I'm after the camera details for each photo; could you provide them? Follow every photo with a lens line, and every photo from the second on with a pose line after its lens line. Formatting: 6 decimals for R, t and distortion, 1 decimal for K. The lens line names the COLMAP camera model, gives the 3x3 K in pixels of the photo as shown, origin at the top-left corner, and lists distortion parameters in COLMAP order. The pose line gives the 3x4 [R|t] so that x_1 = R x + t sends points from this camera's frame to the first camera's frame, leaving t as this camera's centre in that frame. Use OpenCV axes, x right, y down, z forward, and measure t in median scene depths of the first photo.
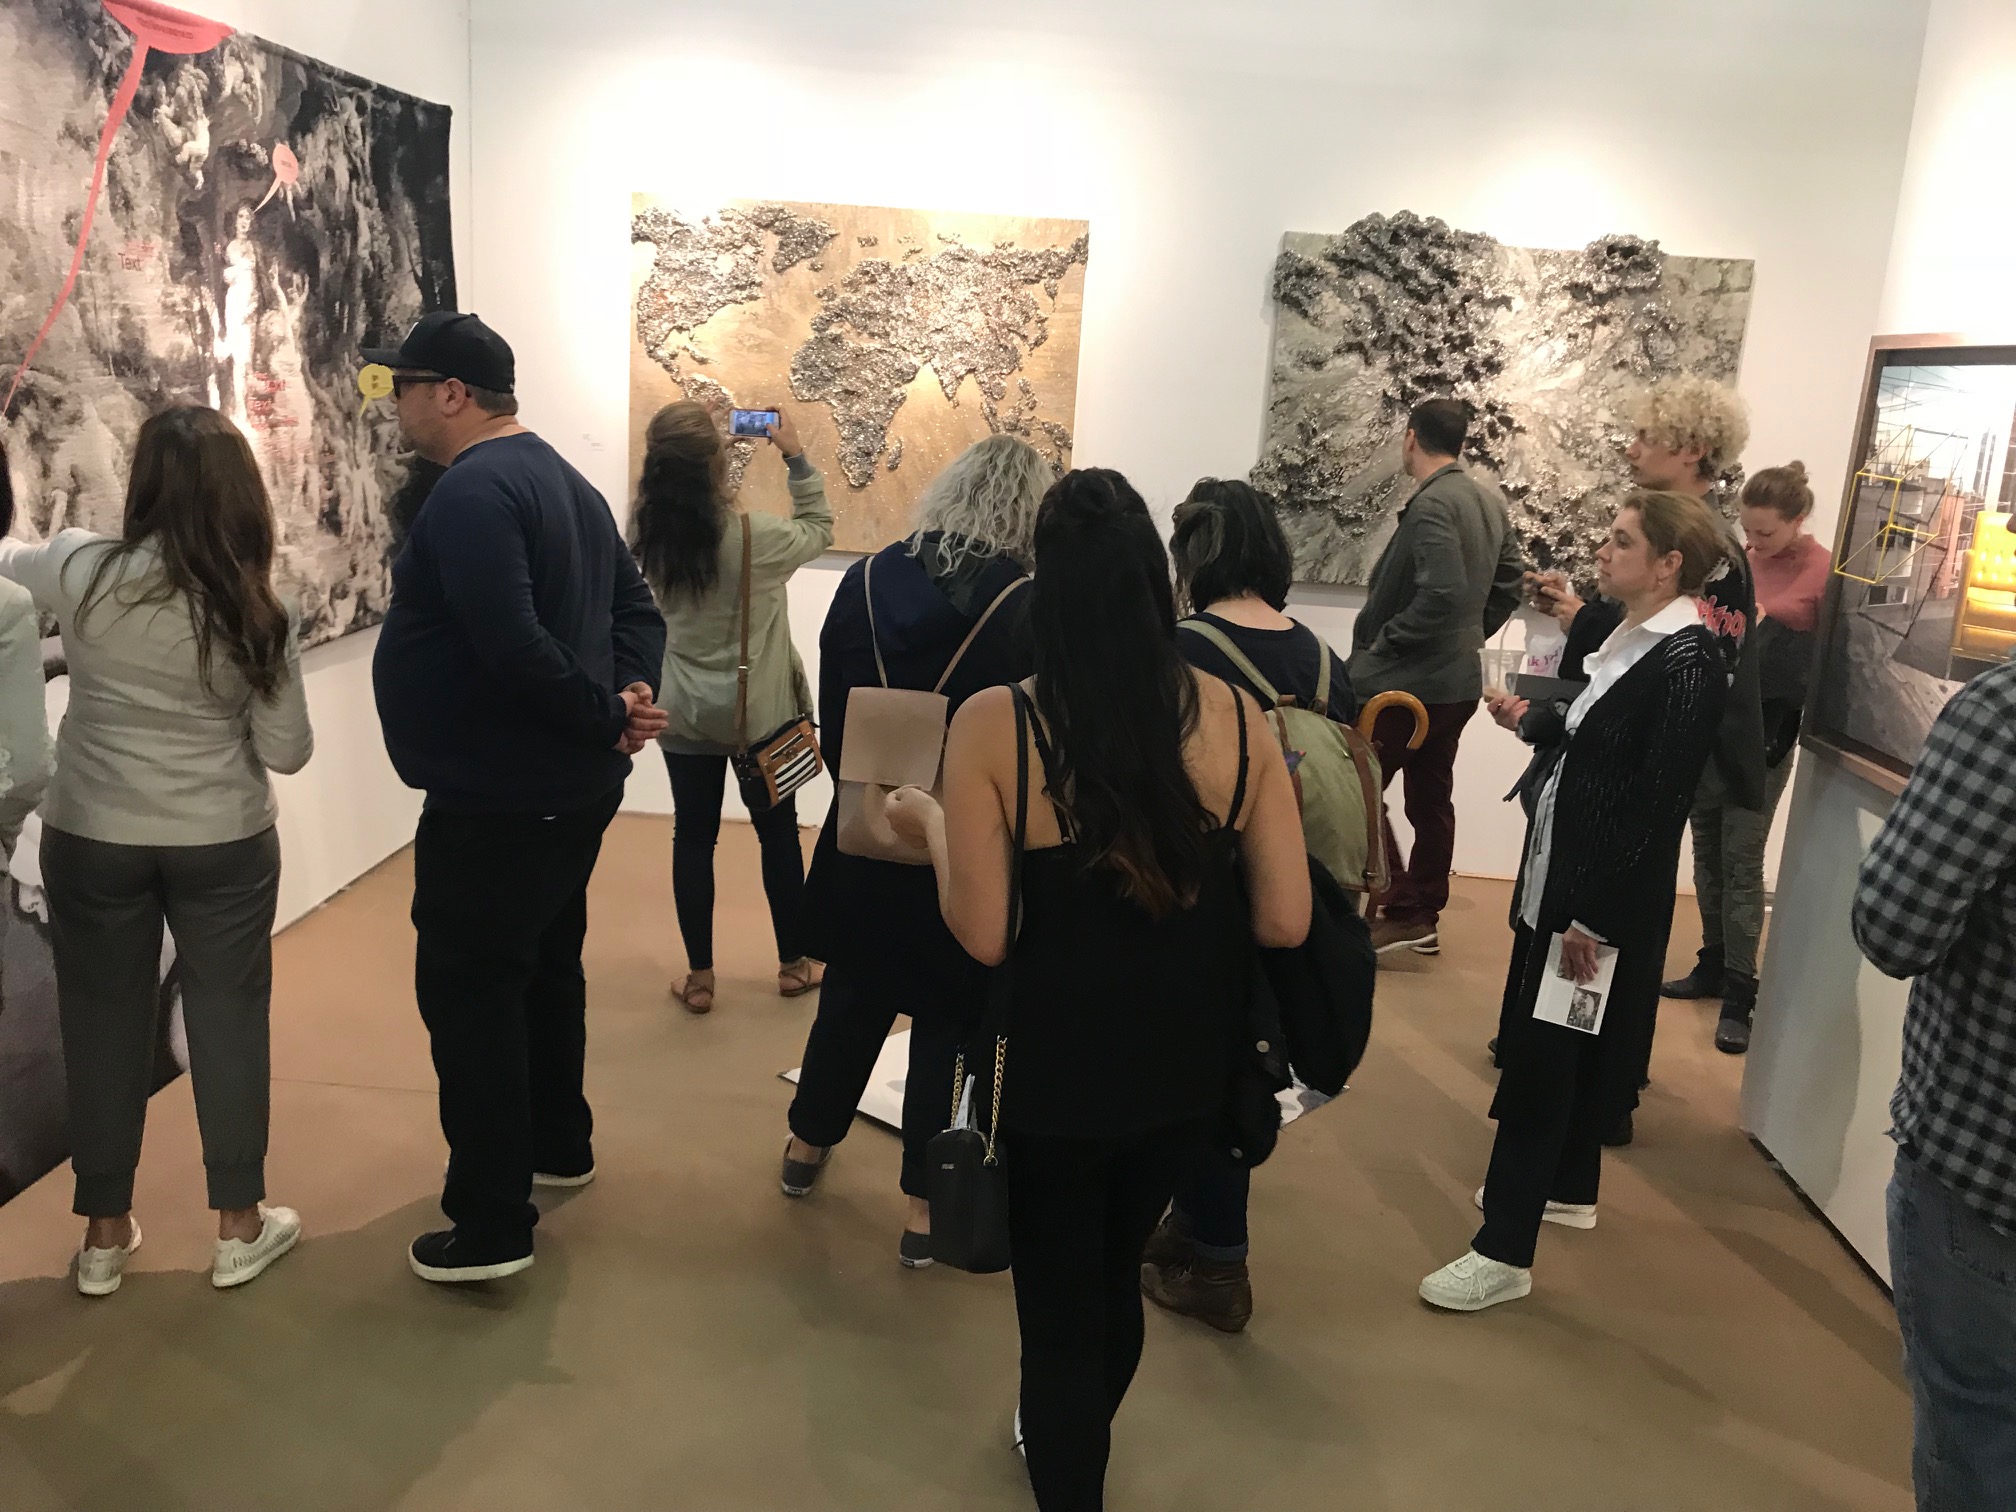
lens RADIAL K [[1675.4, 0, 997.6], [0, 1675.4, 758.9], [0, 0, 1]] dist [0.041840, -0.044480]
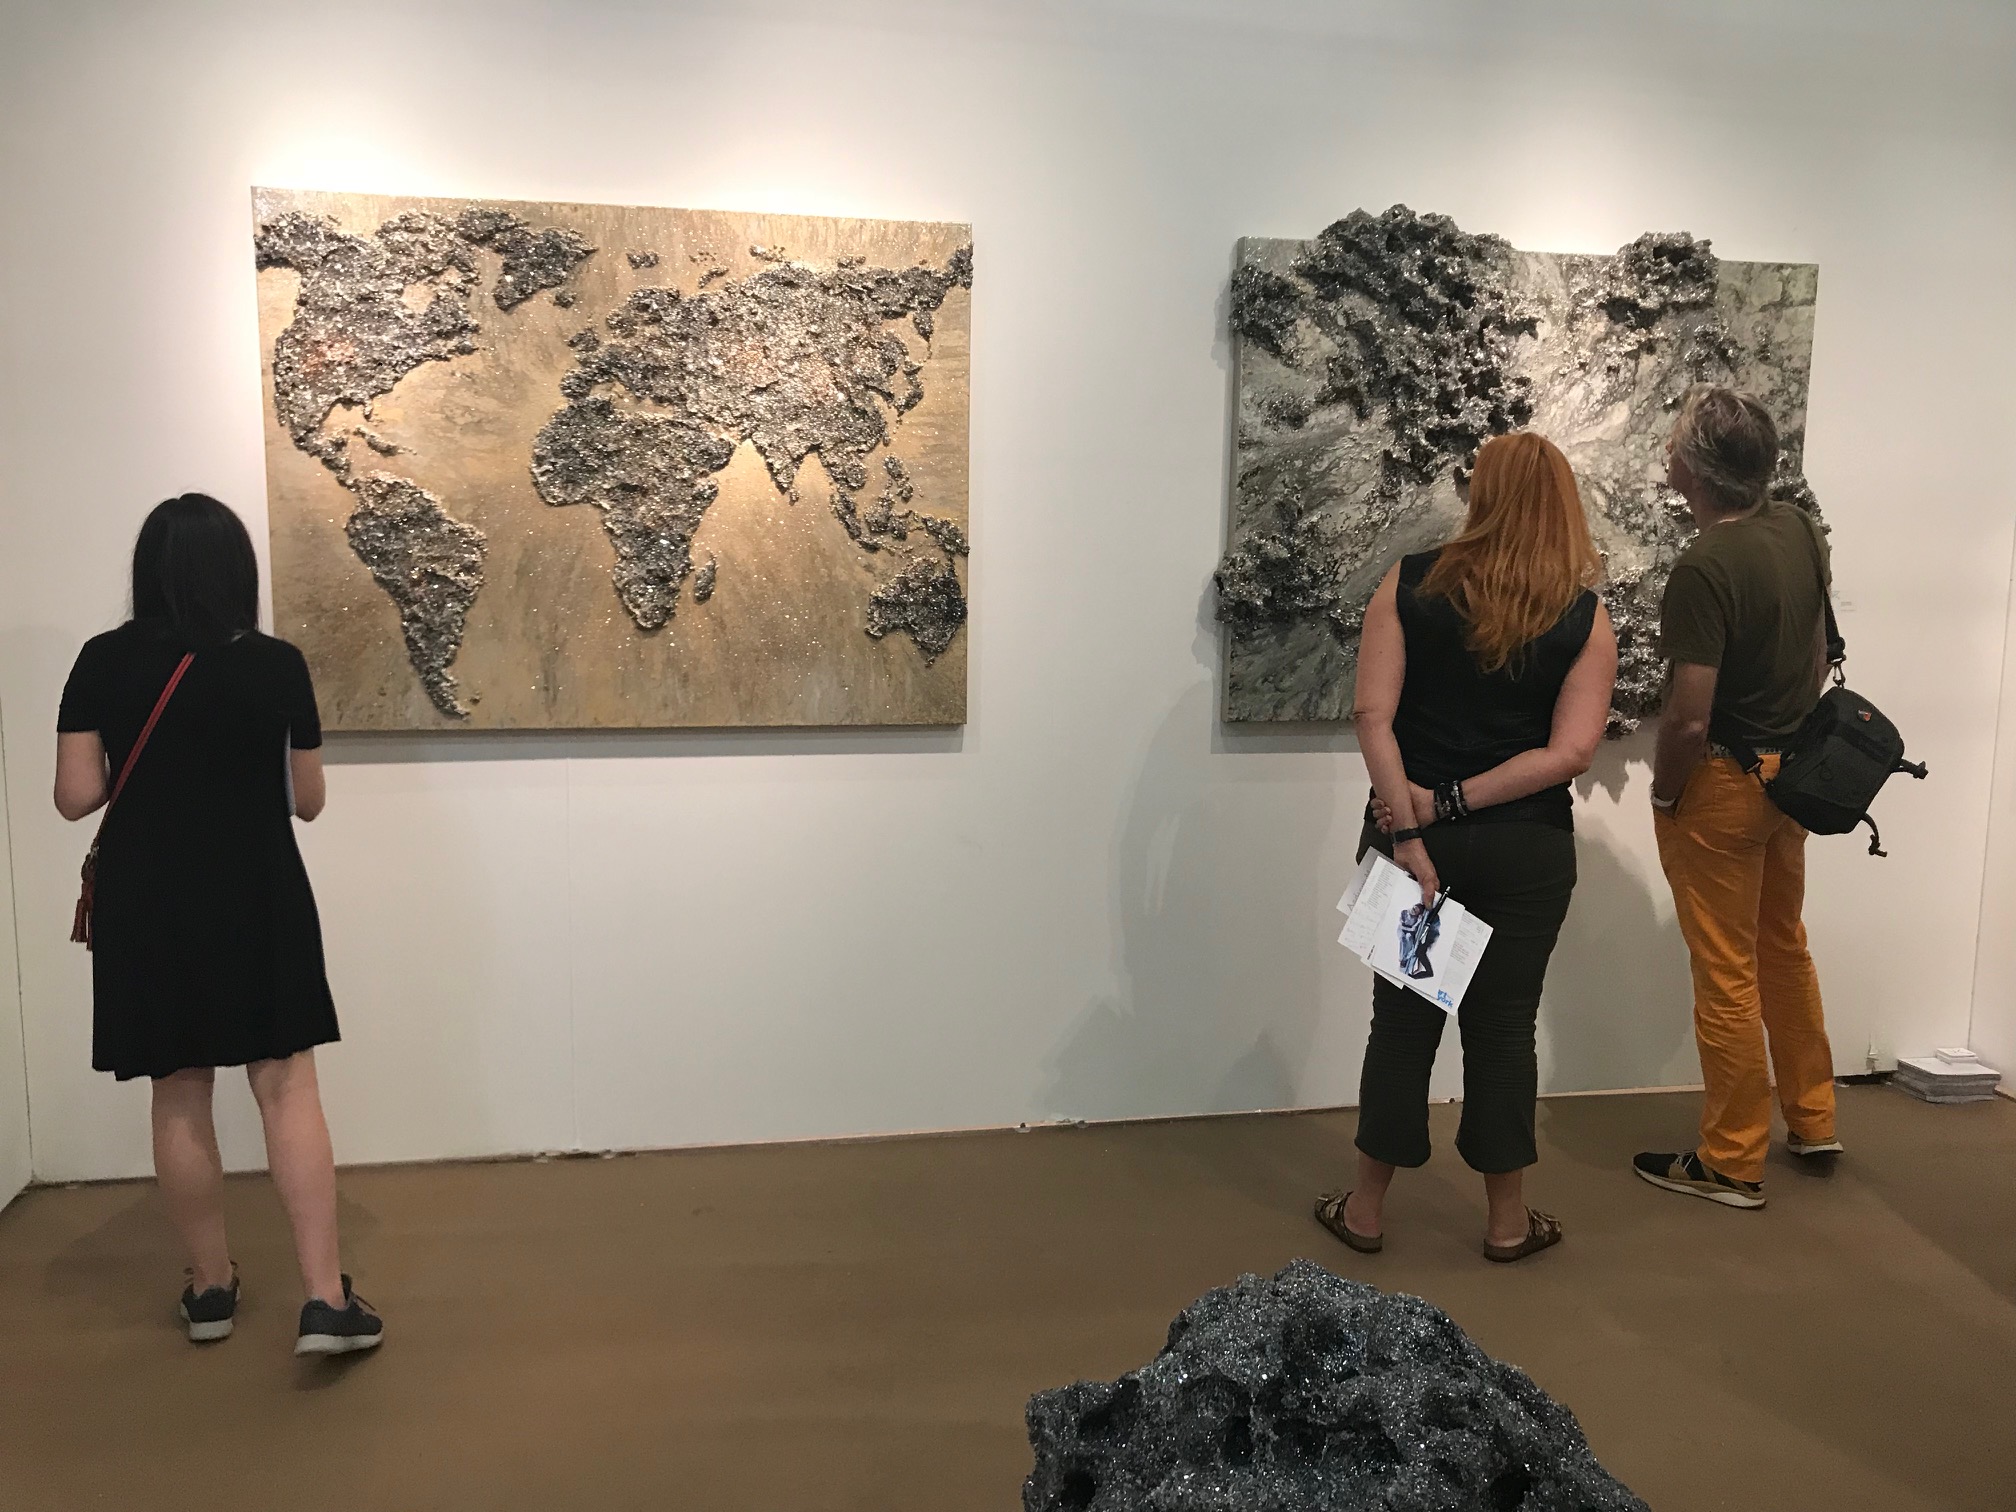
lens RADIAL K [[1675.4, 0, 993.7], [0, 1675.4, 763.7], [0, 0, 1]] dist [0.041840, -0.044480]
pose [[0.970019, -0.083059, 0.228395, -0.110834], [0.101547, 0.992336, -0.070404, -0.052023], [-0.220797, 0.091486, 0.971020, 0.347891]]
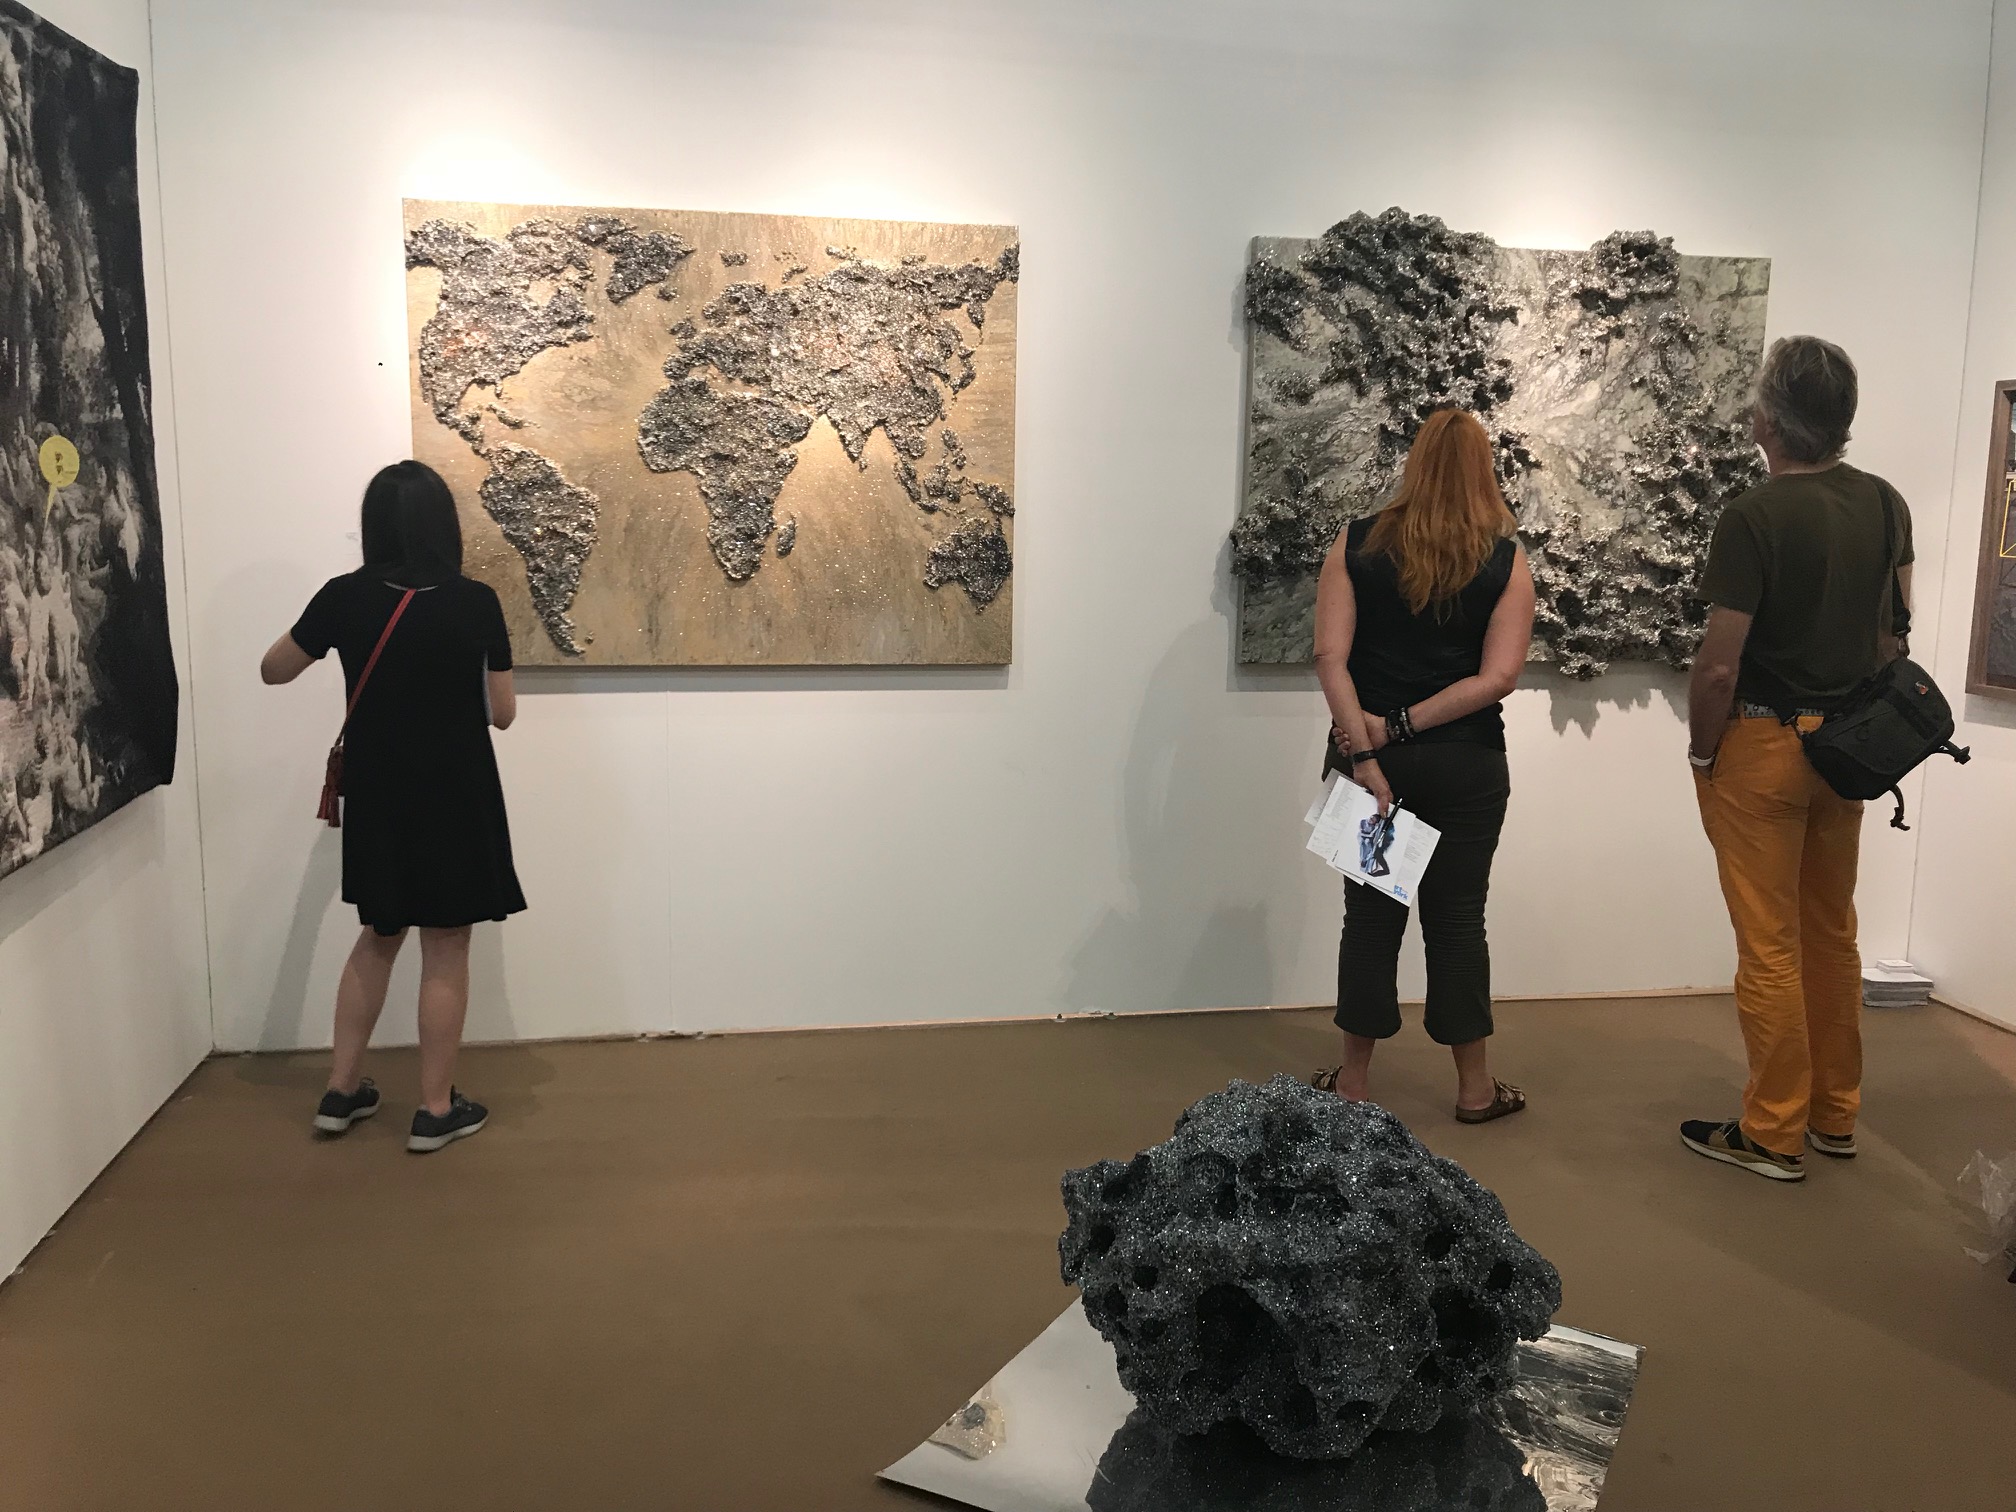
lens RADIAL K [[1675.4, 0, 1011.8], [0, 1675.4, 756.9], [0, 0, 1]] dist [0.041840, -0.044480]
pose [[0.973648, -0.083125, 0.212367, -0.135095], [0.096386, 0.993939, -0.052858, -0.031898], [-0.206686, 0.071935, 0.975759, 0.247778]]
